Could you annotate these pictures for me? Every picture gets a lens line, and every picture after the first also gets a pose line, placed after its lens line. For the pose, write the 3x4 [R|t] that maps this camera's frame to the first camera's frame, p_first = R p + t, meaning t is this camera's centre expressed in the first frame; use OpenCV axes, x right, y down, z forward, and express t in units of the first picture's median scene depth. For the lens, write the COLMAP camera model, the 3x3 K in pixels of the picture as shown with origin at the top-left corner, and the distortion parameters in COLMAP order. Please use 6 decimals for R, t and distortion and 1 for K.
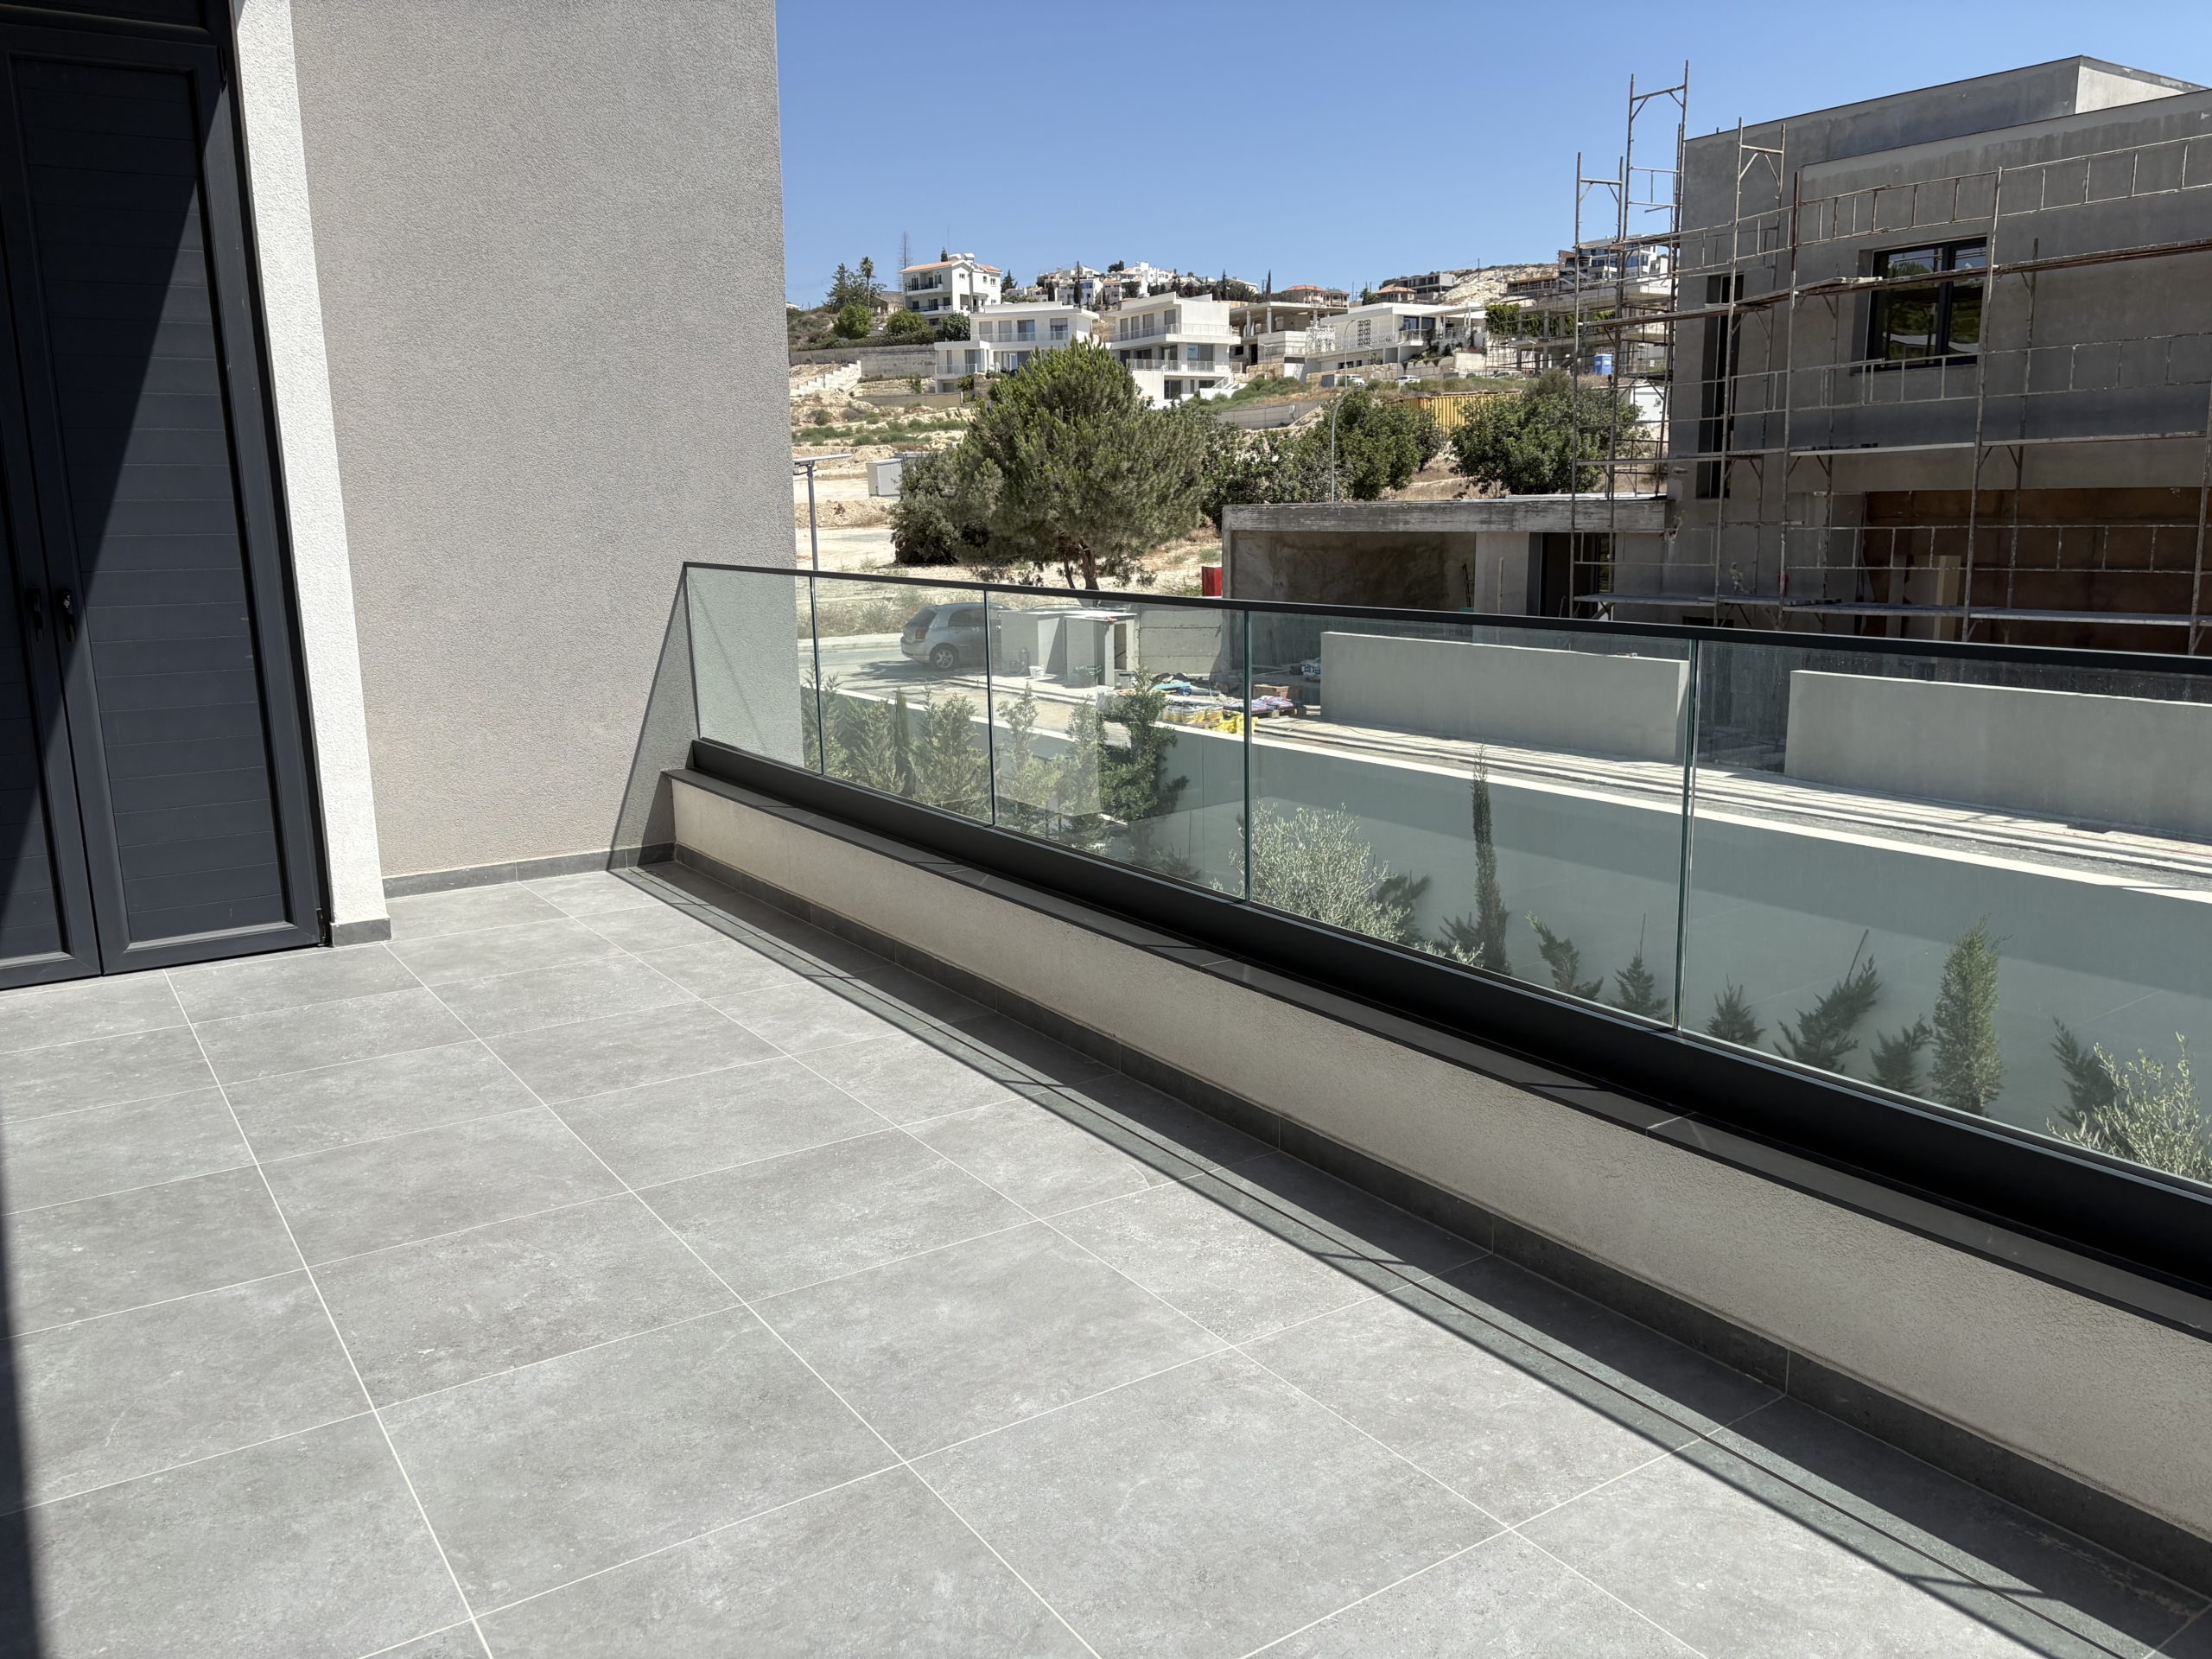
lens RADIAL K [[1682.0, 0, 1098.5], [0, 1682.0, 844.9], [0, 0, 1]] dist [0.005837, -0.013282]
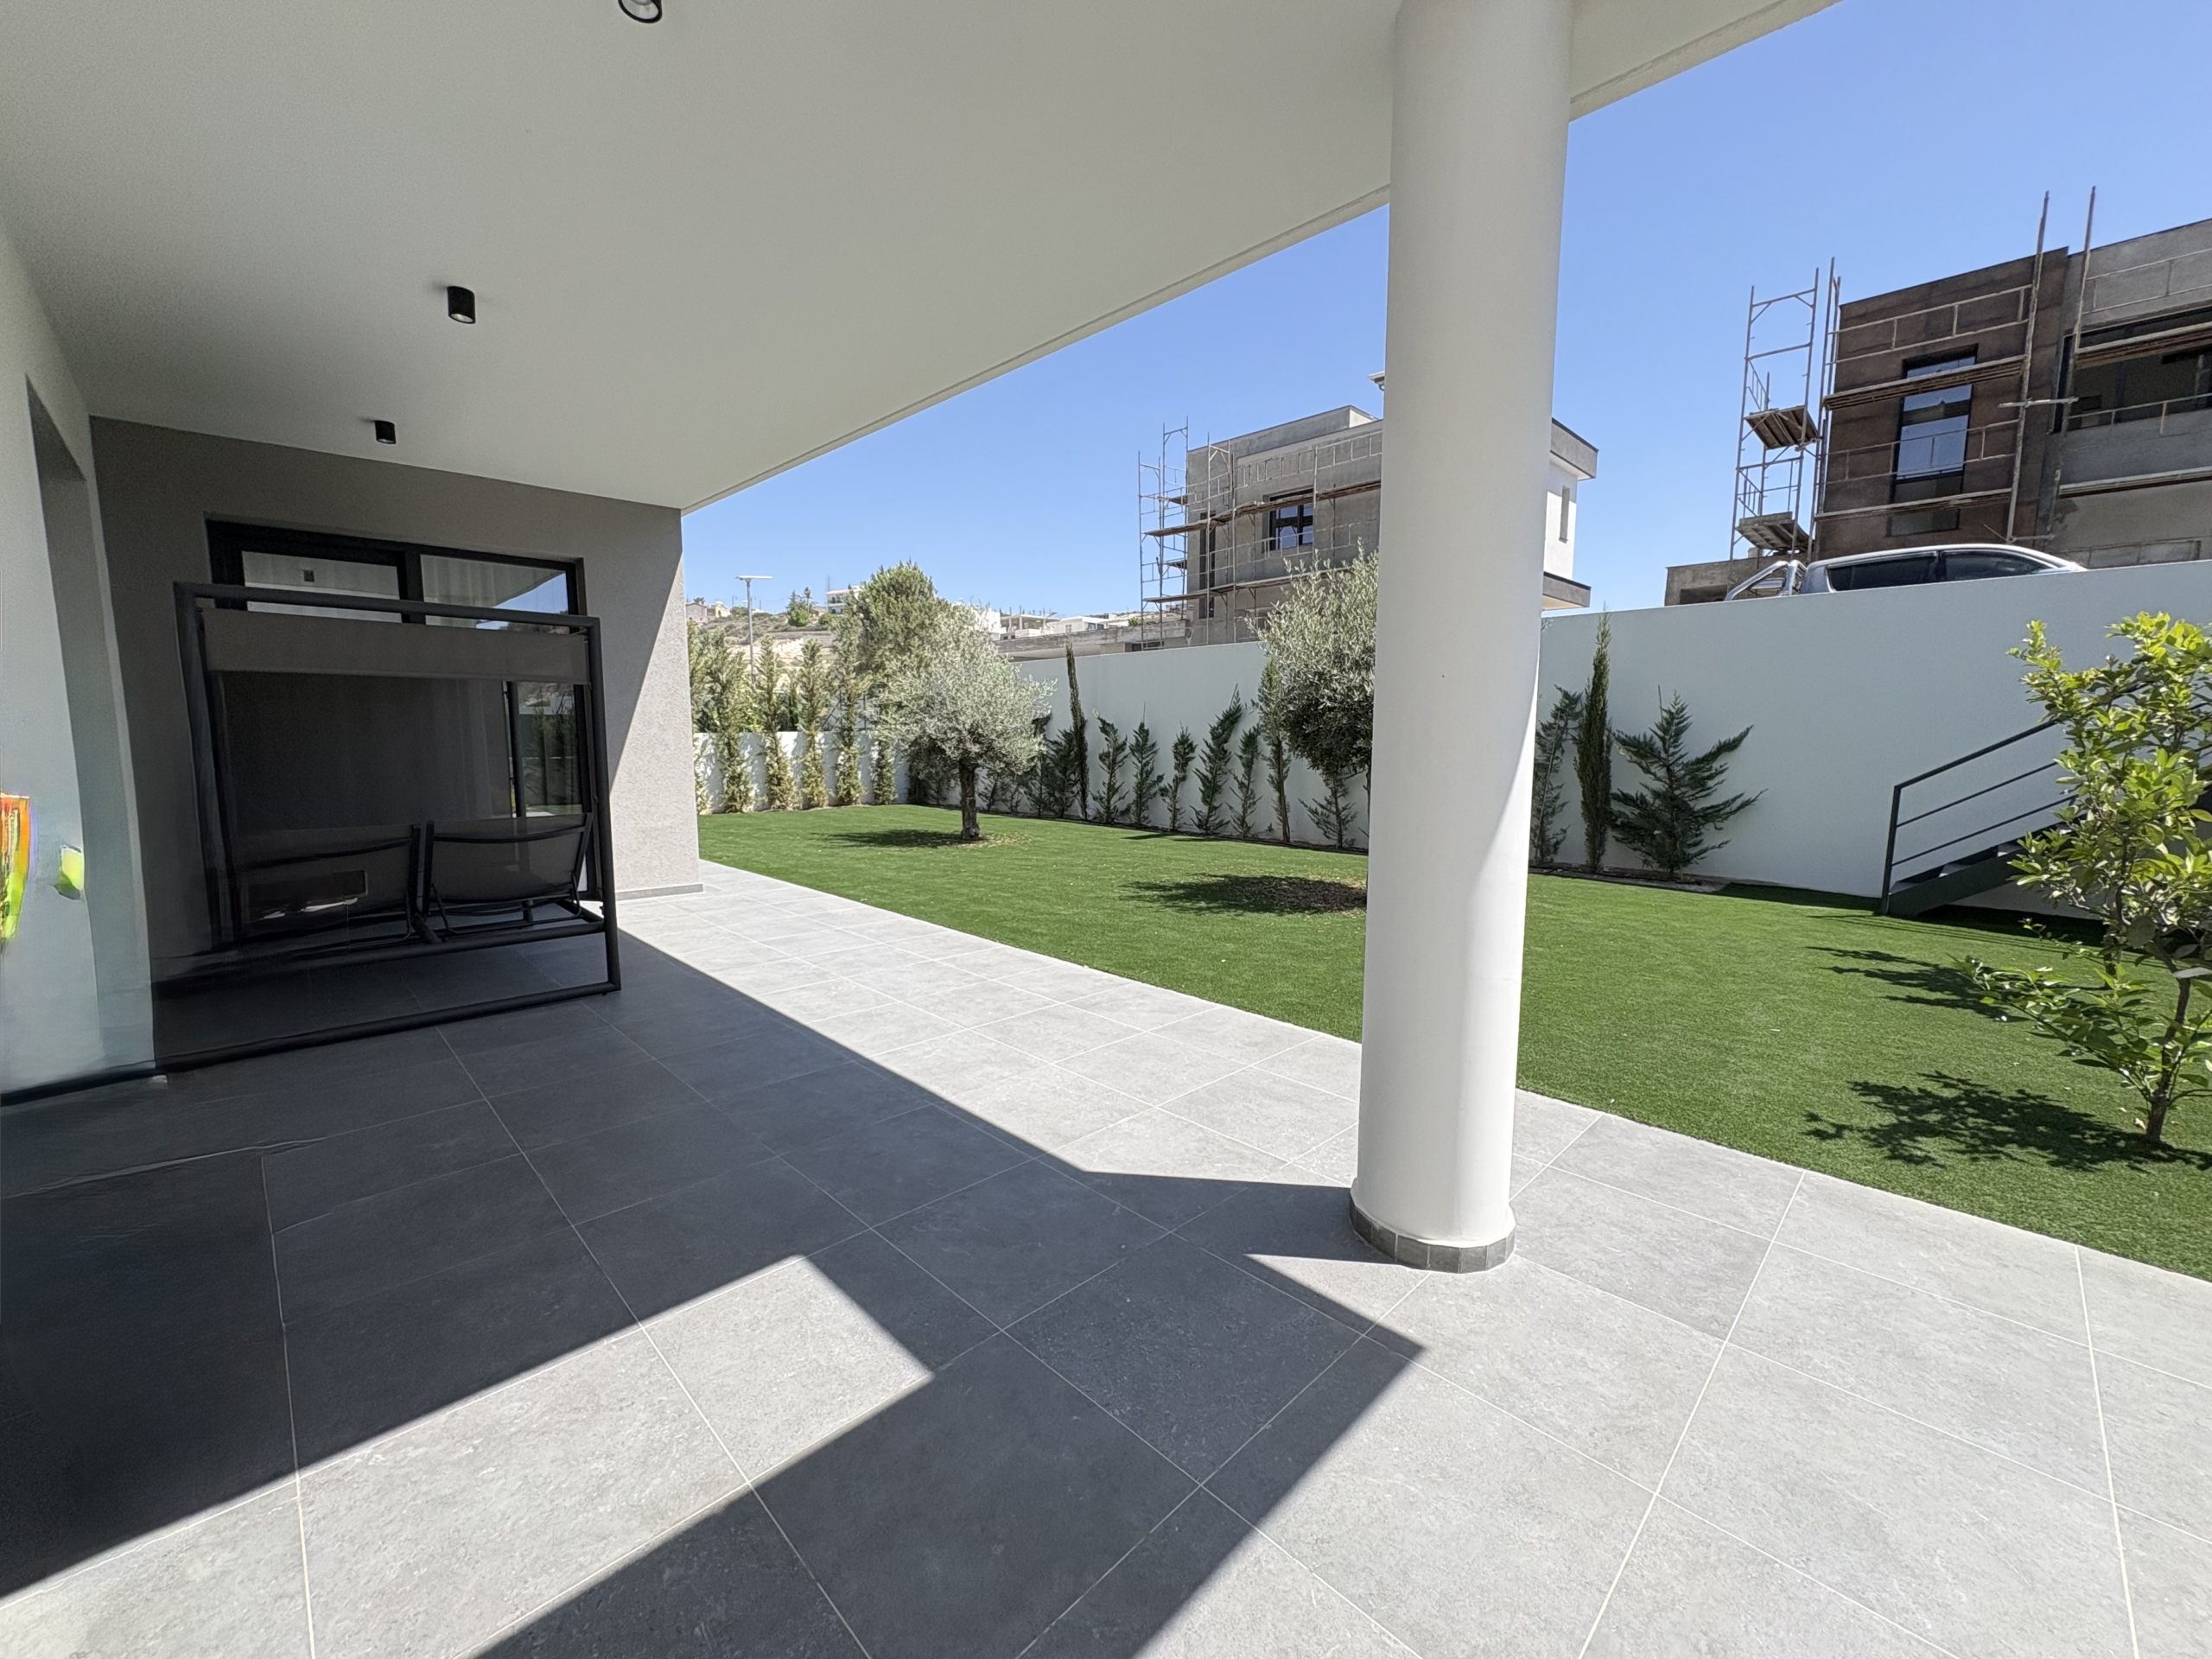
lens RADIAL K [[882.2, 0, 1113.6], [0, 882.2, 825.6], [0, 0, 1]] dist [-0.000344, -0.000039]
pose [[0.980430, -0.003789, 0.196832, 0.025223], [0.021823, 0.995745, -0.089534, 0.105838], [-0.195655, 0.092077, 0.976341, -0.018643]]
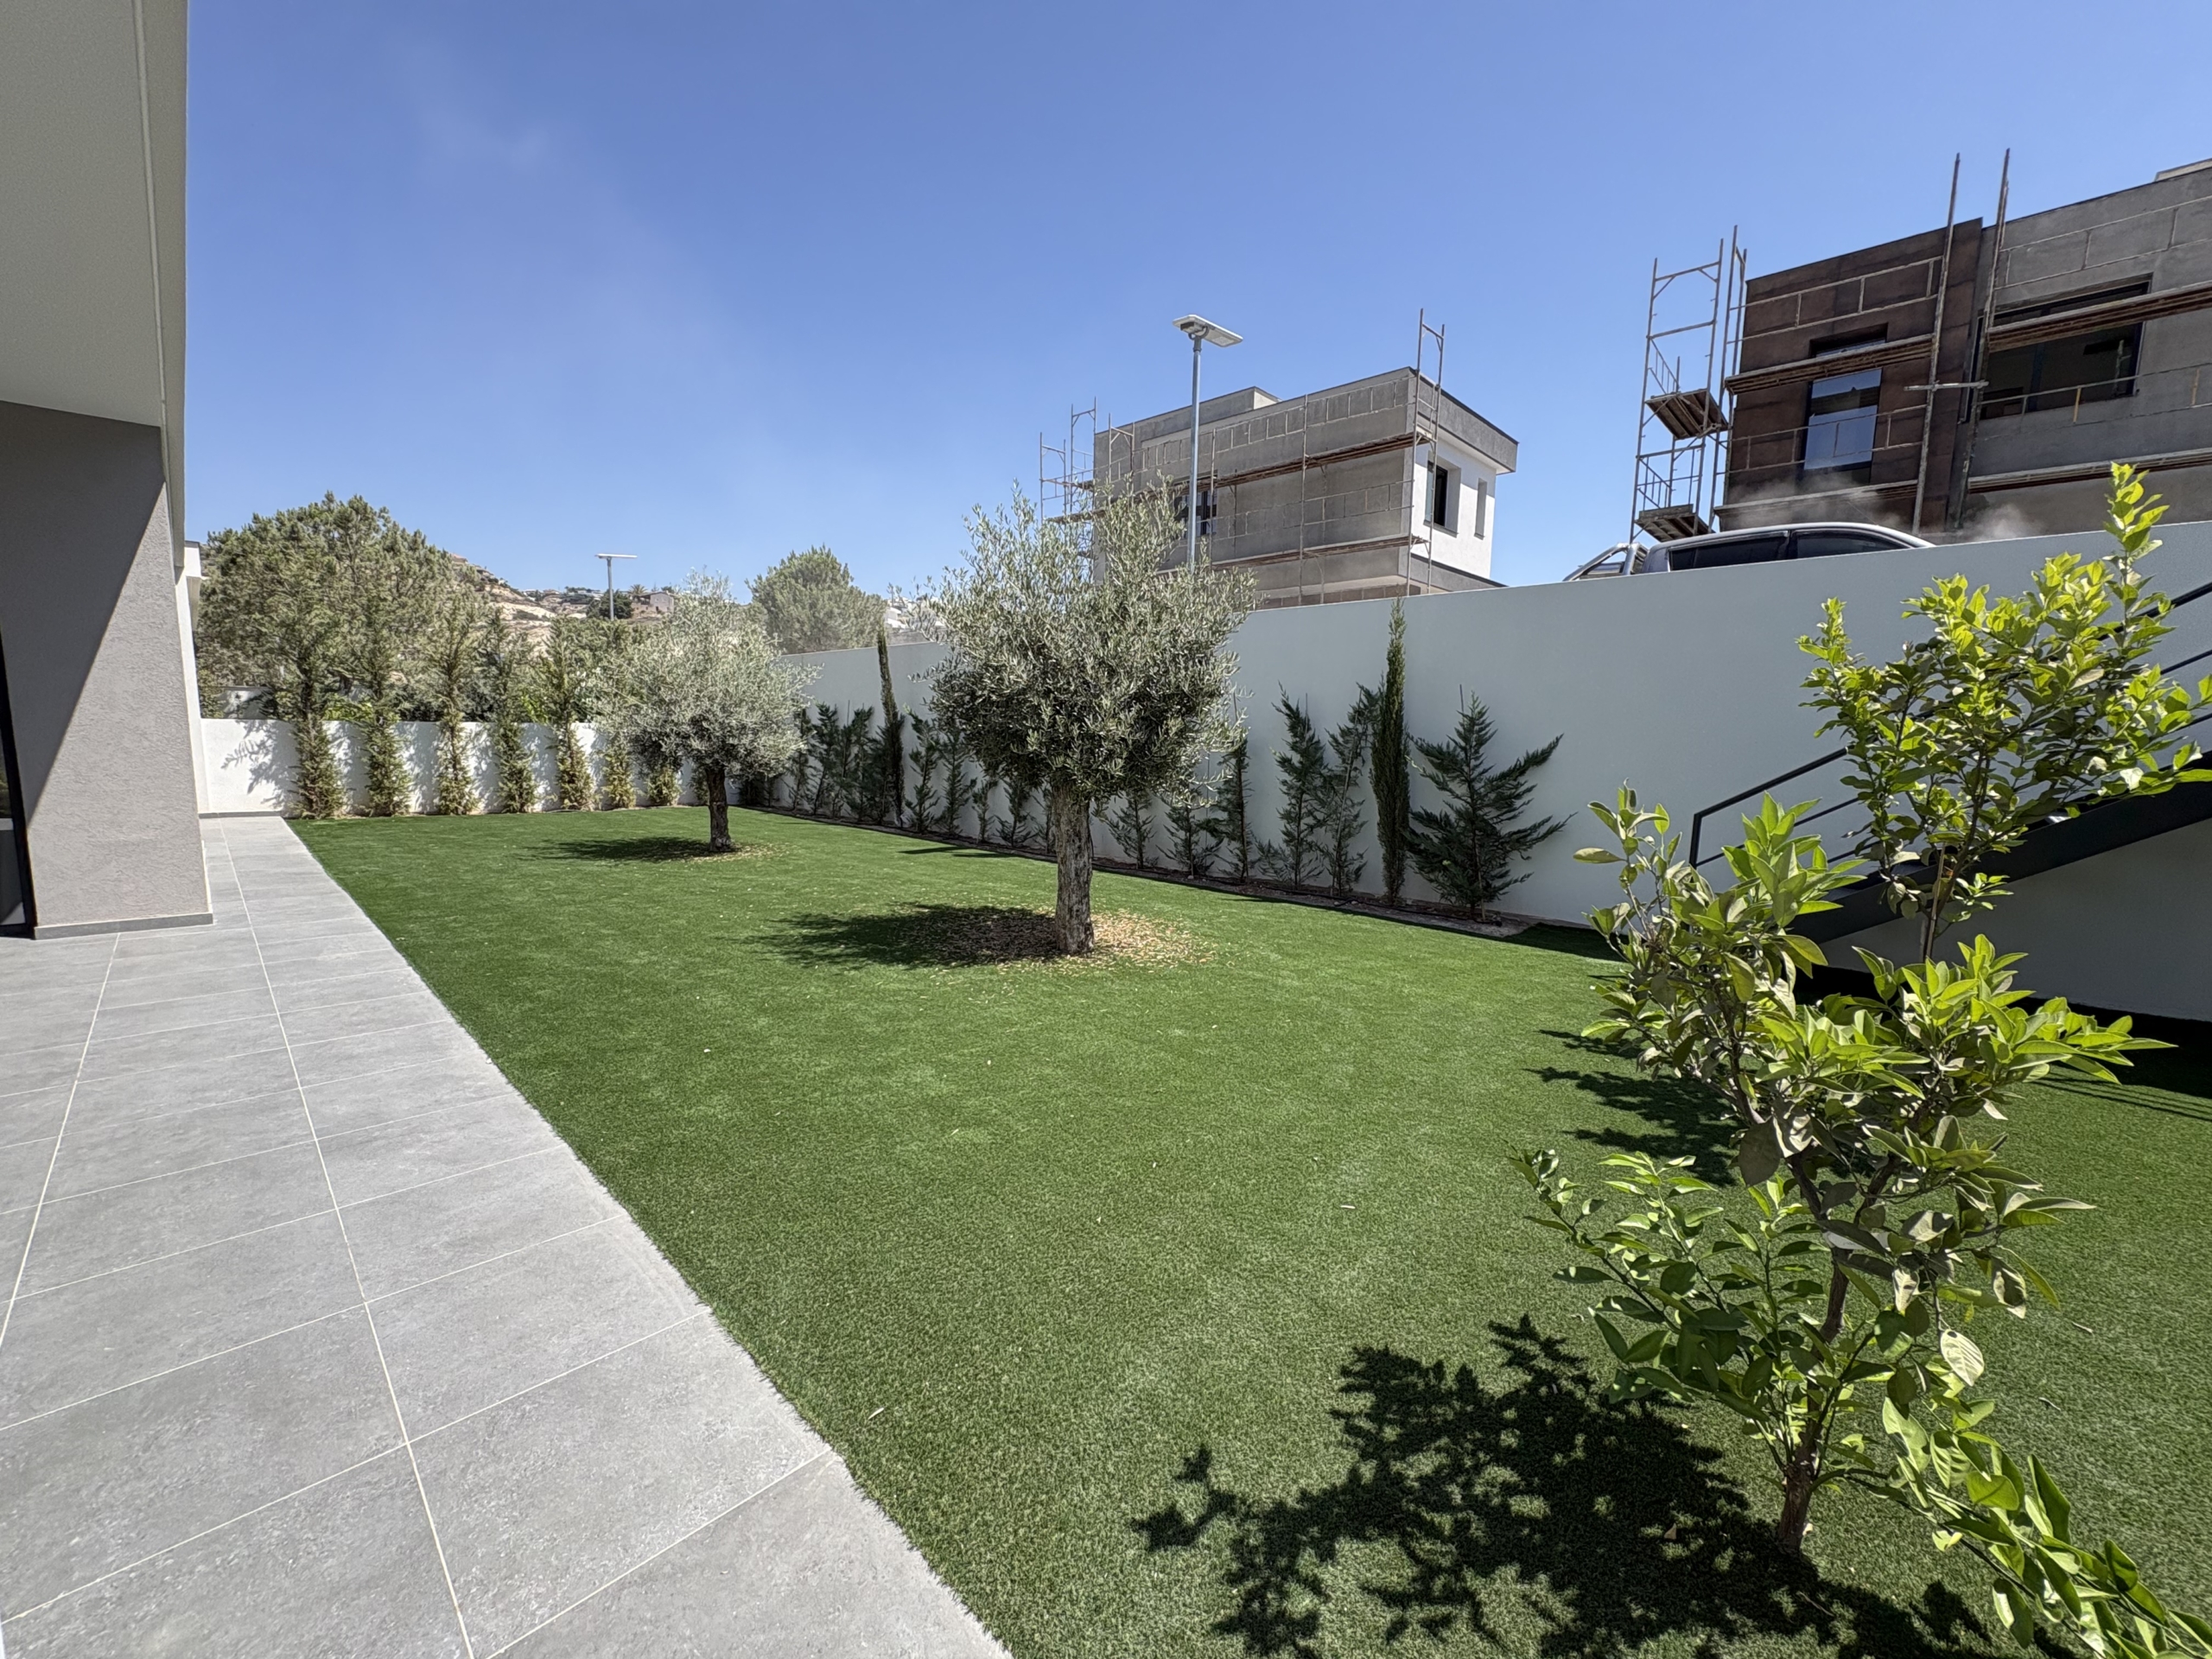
lens RADIAL K [[882.2, 0, 1116.4], [0, 882.2, 825.5], [0, 0, 1]] dist [-0.000344, -0.000039]
pose [[0.974566, 0.010469, 0.223856, 0.101266], [0.009556, 0.996058, -0.088184, 0.097981], [-0.223897, 0.088081, 0.970625, 0.010838]]
